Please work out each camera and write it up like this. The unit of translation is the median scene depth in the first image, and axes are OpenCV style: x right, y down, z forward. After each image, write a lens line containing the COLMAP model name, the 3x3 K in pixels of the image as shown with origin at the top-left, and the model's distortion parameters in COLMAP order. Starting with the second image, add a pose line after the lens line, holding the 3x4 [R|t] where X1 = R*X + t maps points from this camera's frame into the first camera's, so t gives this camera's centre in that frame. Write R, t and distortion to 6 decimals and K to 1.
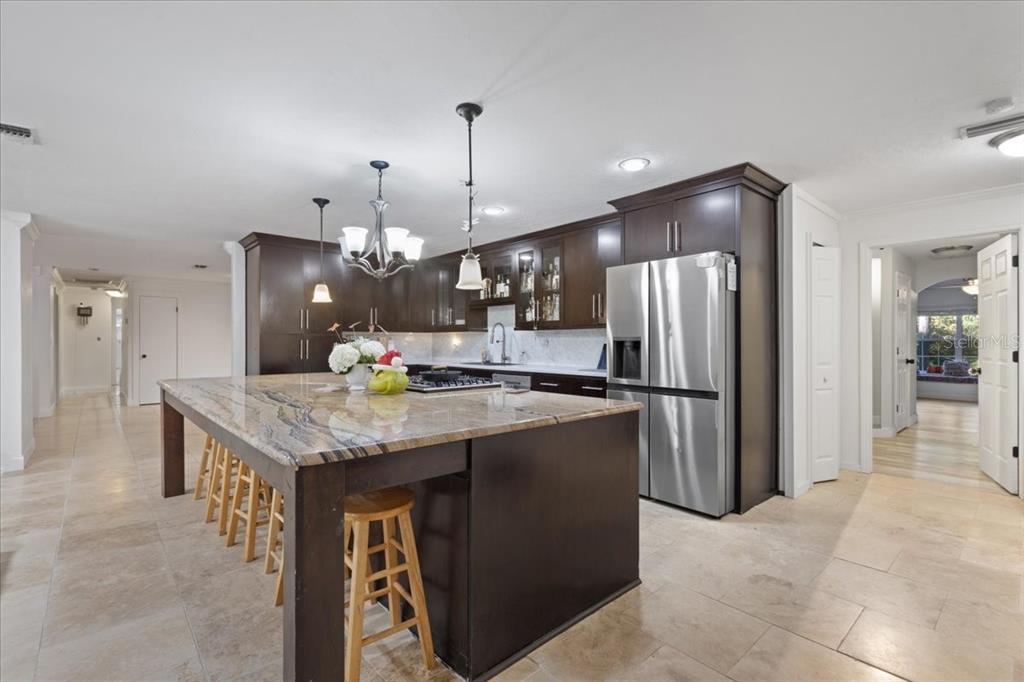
lens RADIAL K [[471.1, 0, 512.4], [0, 471.1, 343.6], [0, 0, 1]] dist [0.004532, 0.000415]
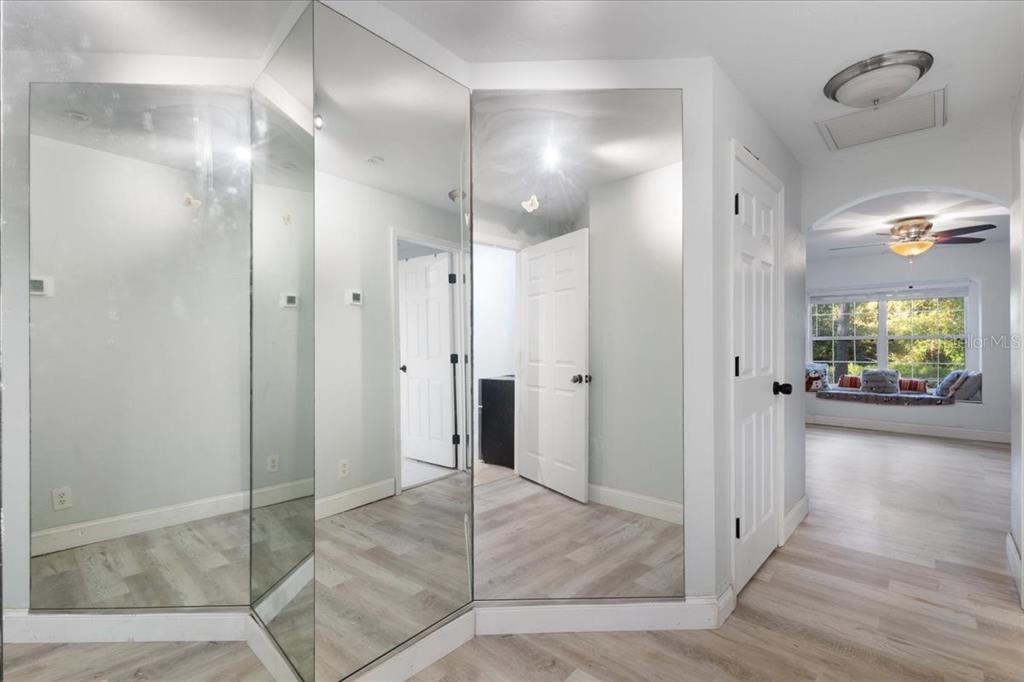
lens RADIAL K [[471.1, 0, 512.4], [0, 471.1, 343.6], [0, 0, 1]] dist [0.004532, 0.000415]
pose [[0.994987, -0.005785, 0.099840, 0.564537], [0.005950, 0.999981, -0.001352, -0.002299], [-0.099830, 0.001939, 0.995003, 0.612421]]
